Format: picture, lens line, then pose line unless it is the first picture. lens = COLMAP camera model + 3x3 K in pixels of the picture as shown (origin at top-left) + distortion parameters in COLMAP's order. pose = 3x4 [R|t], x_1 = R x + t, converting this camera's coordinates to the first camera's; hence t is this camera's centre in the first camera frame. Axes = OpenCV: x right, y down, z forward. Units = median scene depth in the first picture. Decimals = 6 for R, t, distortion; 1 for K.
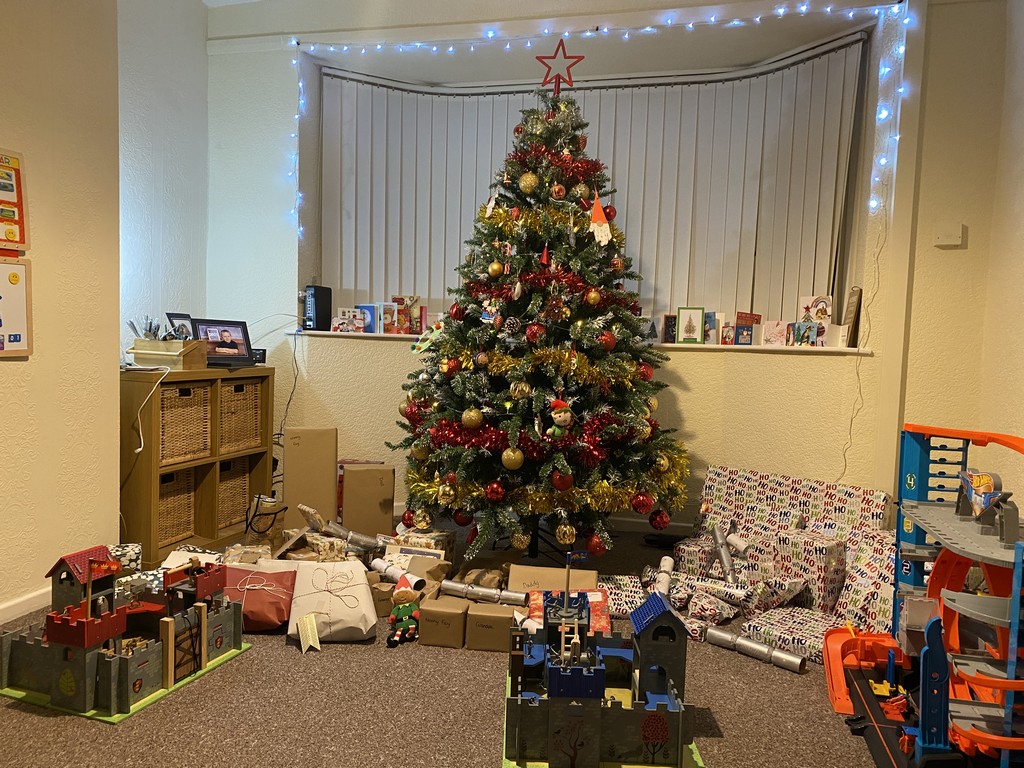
lens RADIAL K [[772.4, 0, 506.8], [0, 772.4, 391.8], [0, 0, 1]] dist [0.134485, -0.249225]
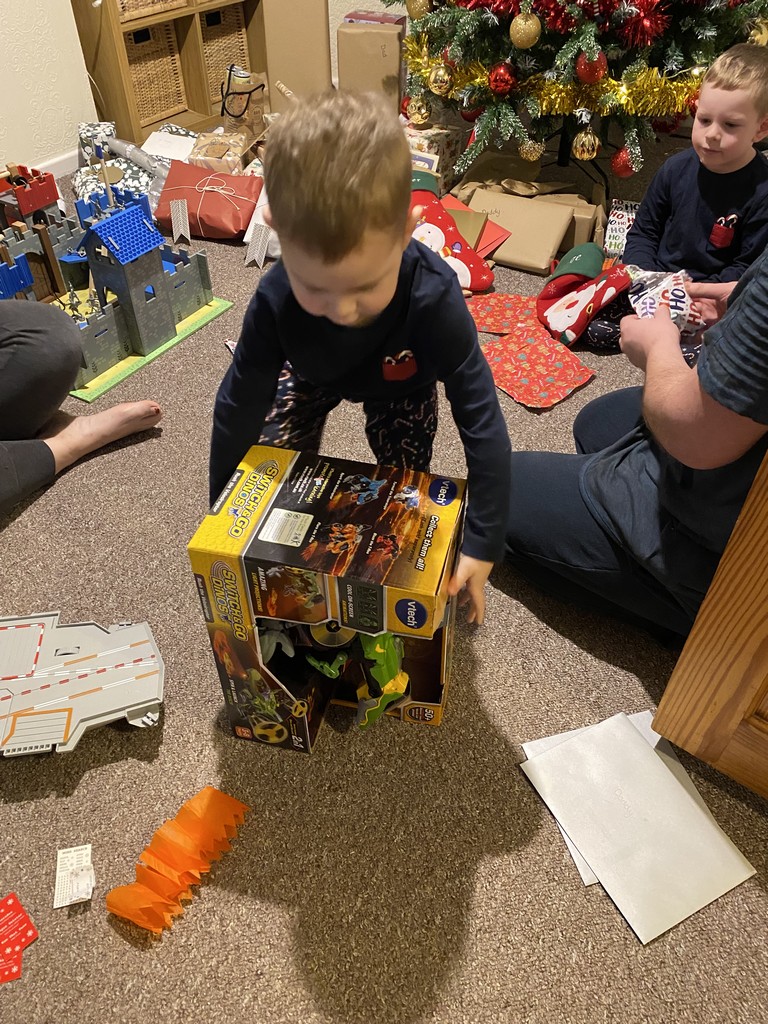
lens RADIAL K [[777.3, 0, 385.6], [0, 777.3, 511.4], [0, 0, 1]] dist [0.038473, -0.036726]
pose [[0.958485, 0.172322, -0.227183, 0.118470], [0.008656, 0.778781, 0.627236, -0.023369], [0.285012, -0.603163, 0.744958, 0.132321]]
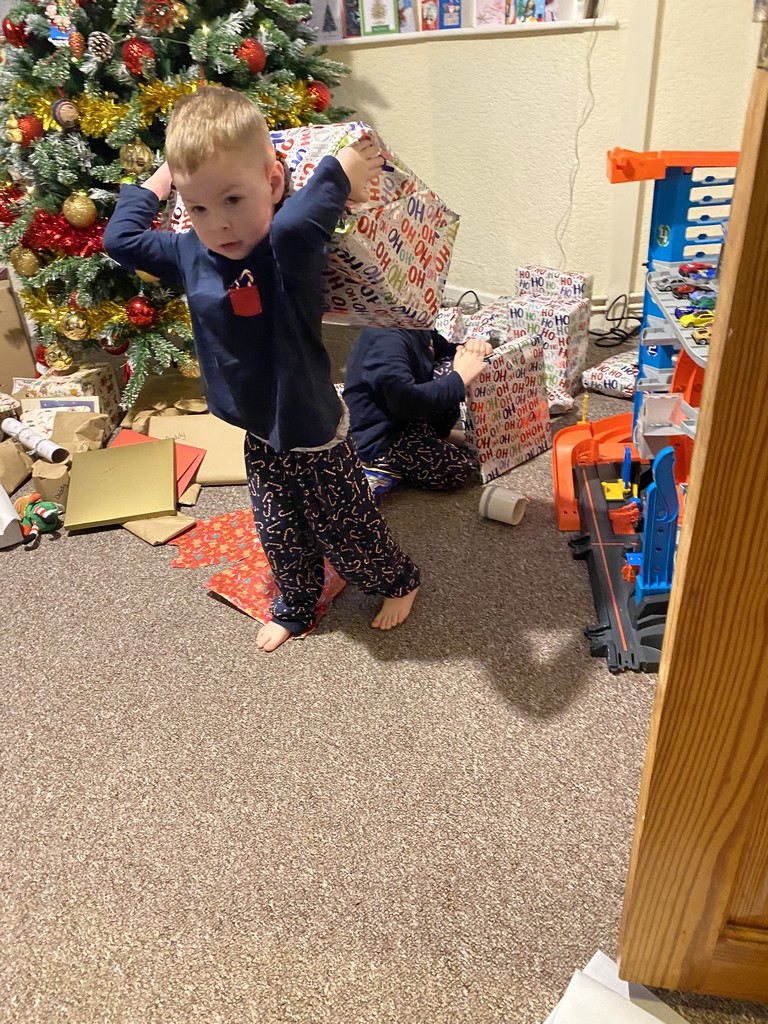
lens RADIAL K [[778.3, 0, 373.5], [0, 778.3, 512.3], [0, 0, 1]] dist [0.035609, -0.034456]
pose [[0.974178, -0.196881, 0.110519, 0.078206], [0.120876, 0.868231, 0.481211, -0.036329], [-0.190698, -0.455427, 0.869610, 0.212140]]
